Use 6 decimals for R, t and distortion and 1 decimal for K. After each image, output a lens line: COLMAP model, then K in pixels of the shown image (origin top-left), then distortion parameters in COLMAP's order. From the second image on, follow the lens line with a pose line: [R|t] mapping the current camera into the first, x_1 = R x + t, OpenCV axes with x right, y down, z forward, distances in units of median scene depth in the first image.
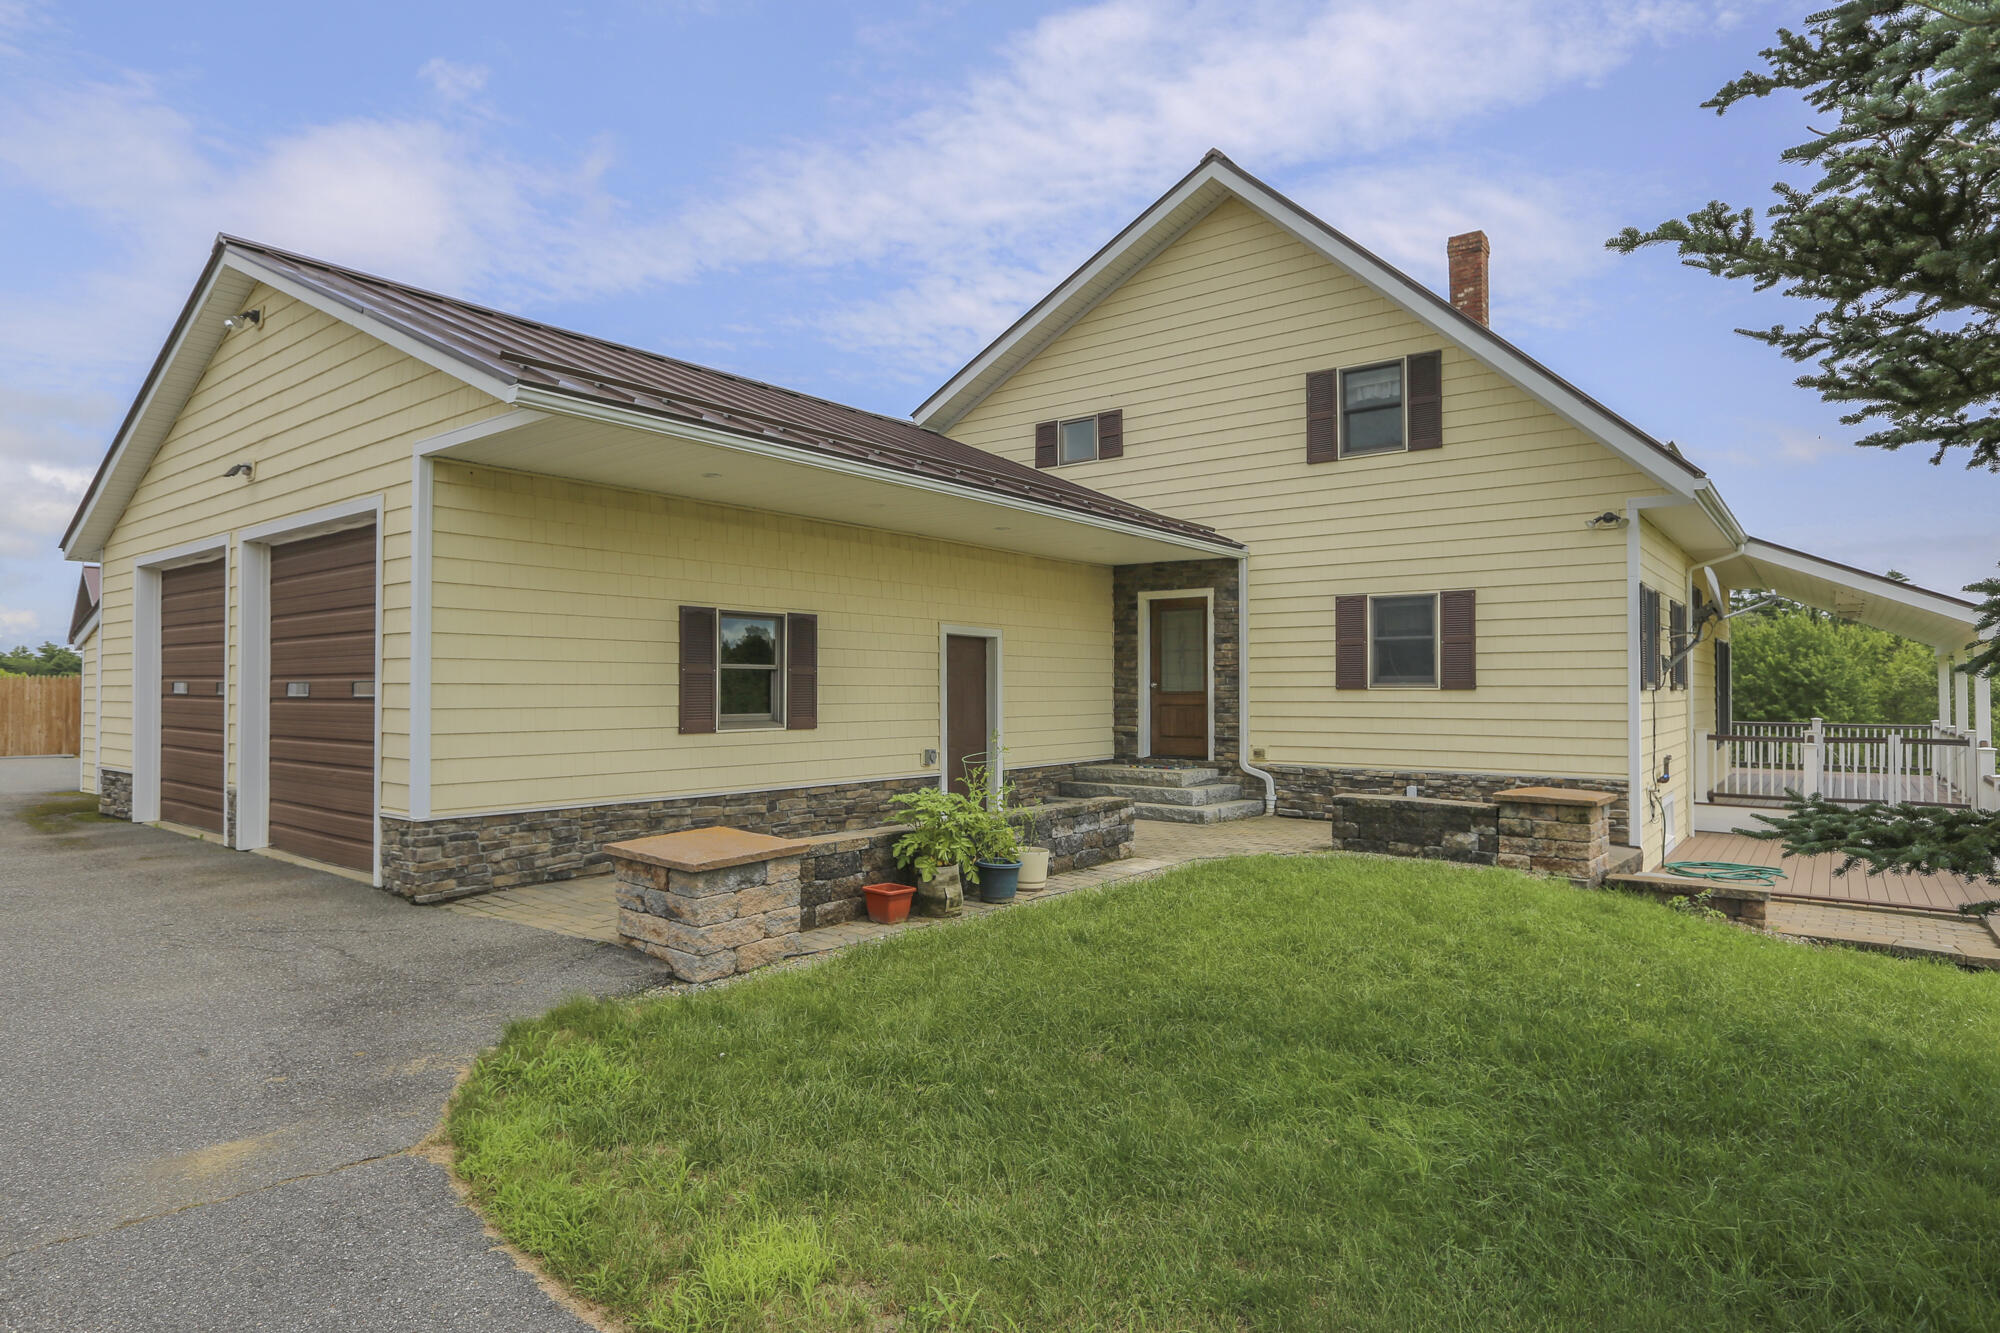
lens RADIAL K [[1100.7, 0, 947.8], [0, 1100.7, 673.2], [0, 0, 1]] dist [-0.034925, 0.005953]
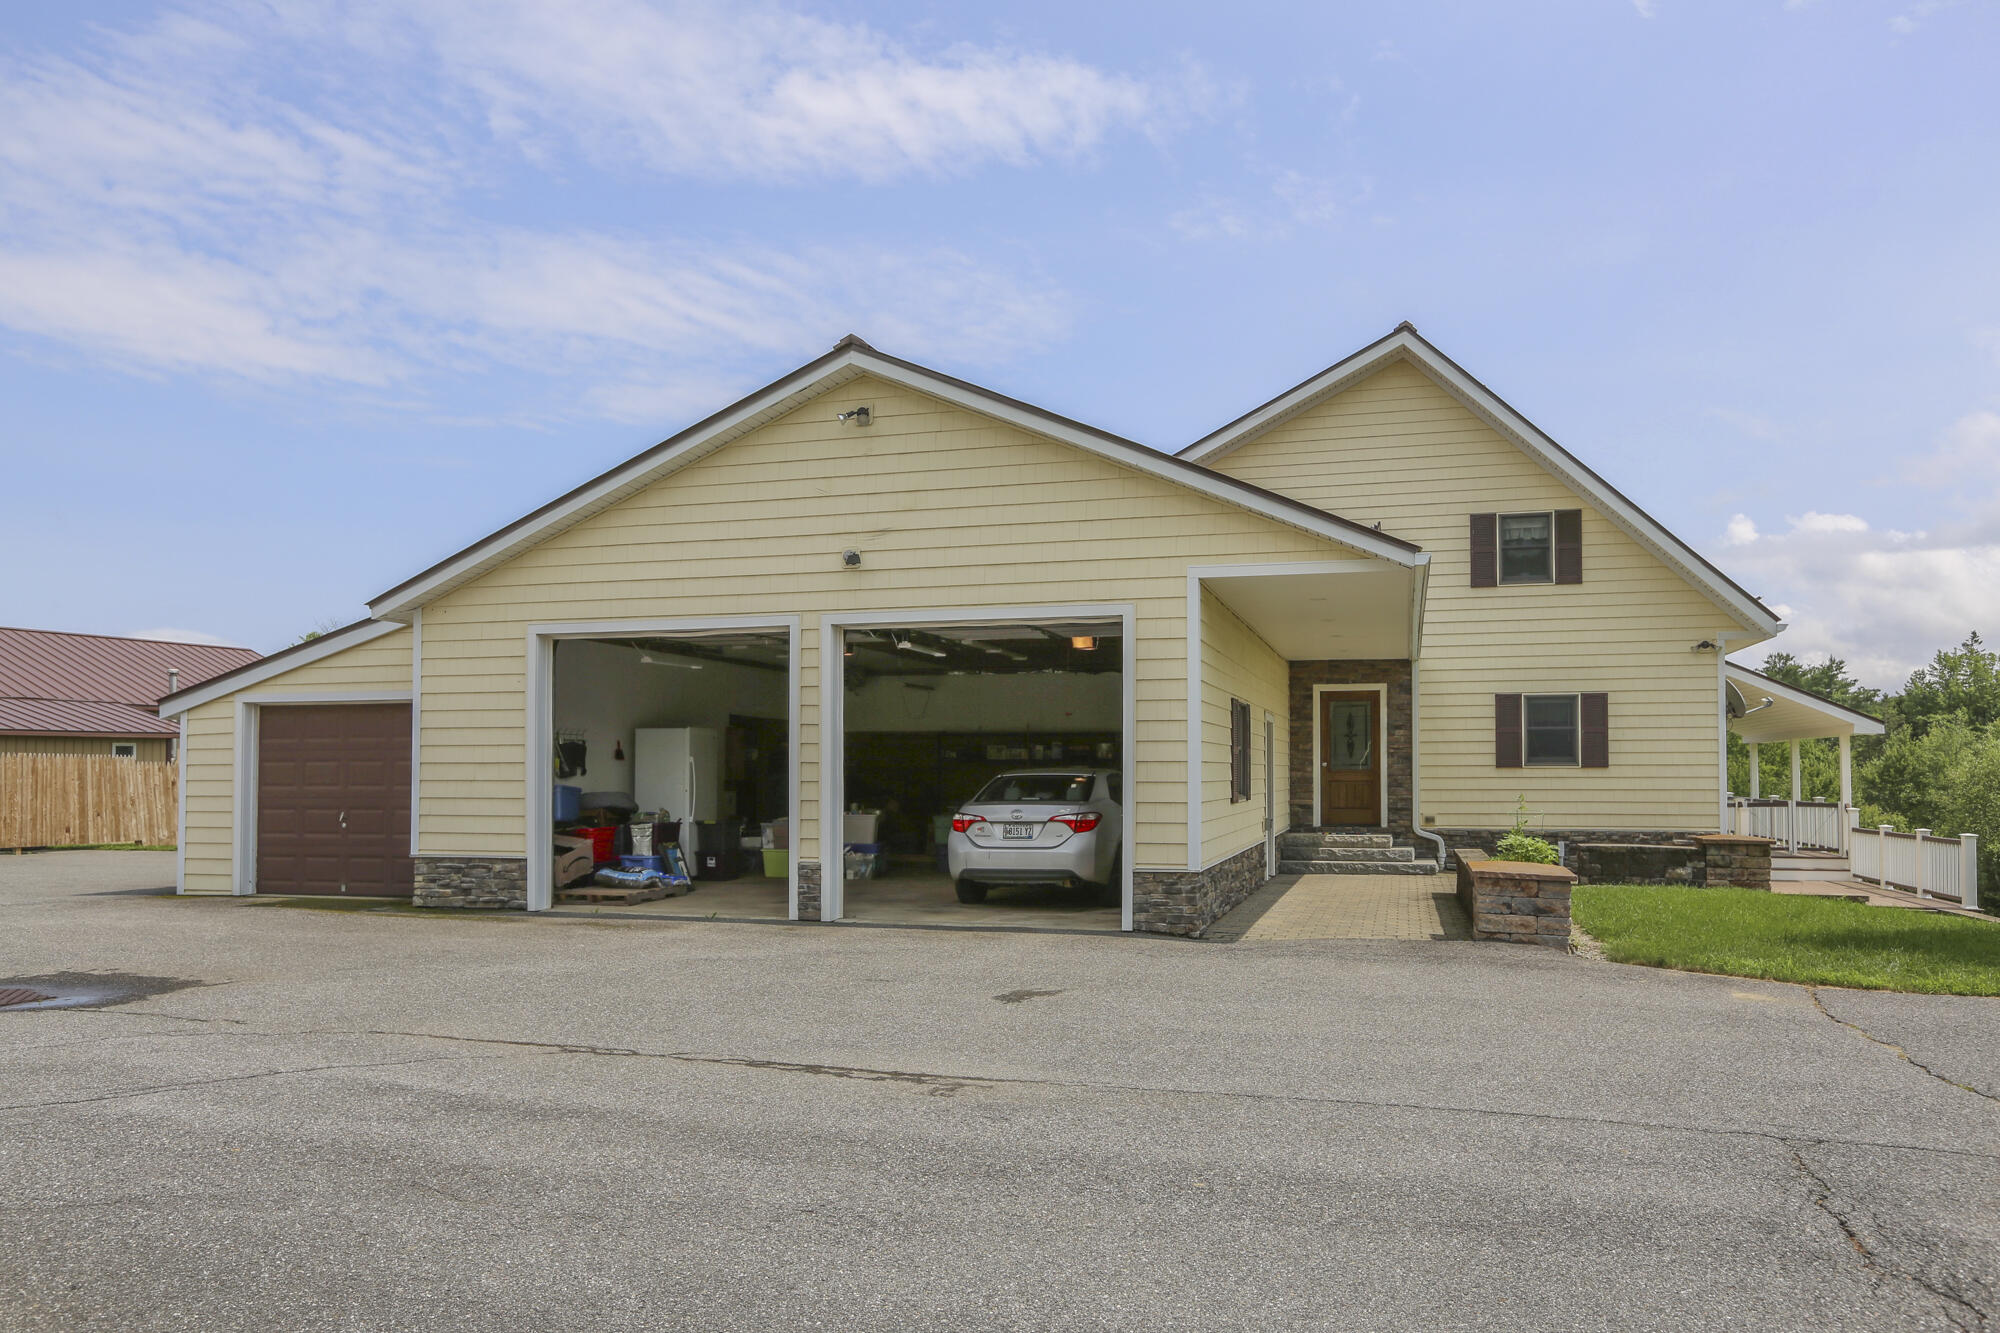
lens RADIAL K [[1336.4, 0, 983.0], [0, 1336.4, 762.3], [0, 0, 1]] dist [-0.005650, -0.000674]
pose [[0.921485, 0.001884, 0.388408, -0.767217], [-0.004708, 0.999969, 0.006320, 0.001482], [-0.388384, -0.007653, 0.921466, -0.186379]]
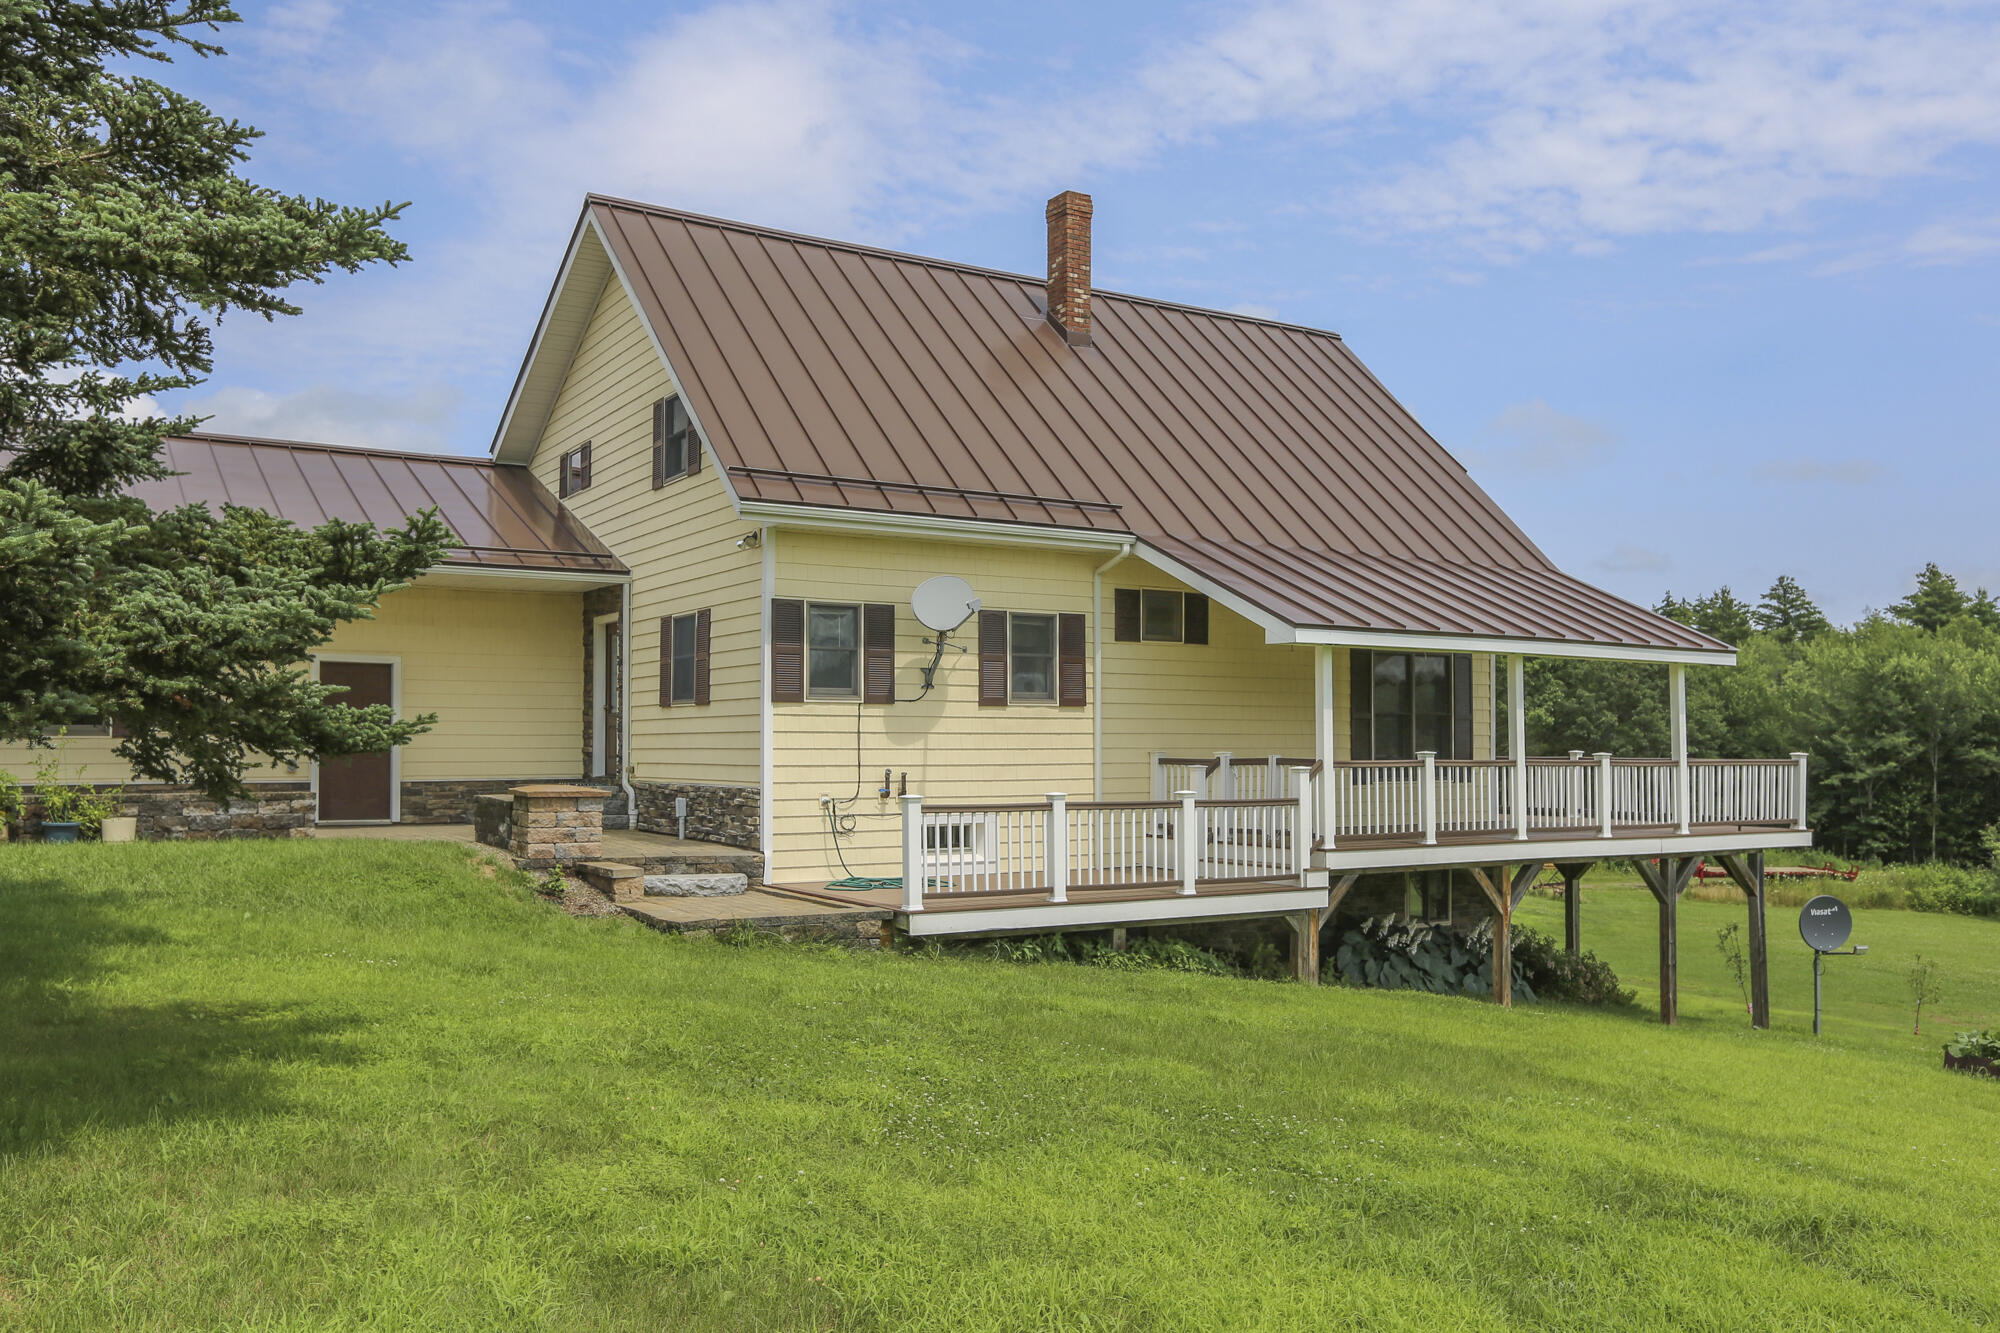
lens RADIAL K [[1591.9, 0, 969.1], [0, 1591.9, 731.4], [0, 0, 1]] dist [0.028919, 0.021433]
pose [[0.942247, -0.002400, -0.334911, 1.106672], [0.003329, 0.999992, 0.002200, 0.034082], [0.334903, -0.003188, 0.942247, -0.325389]]
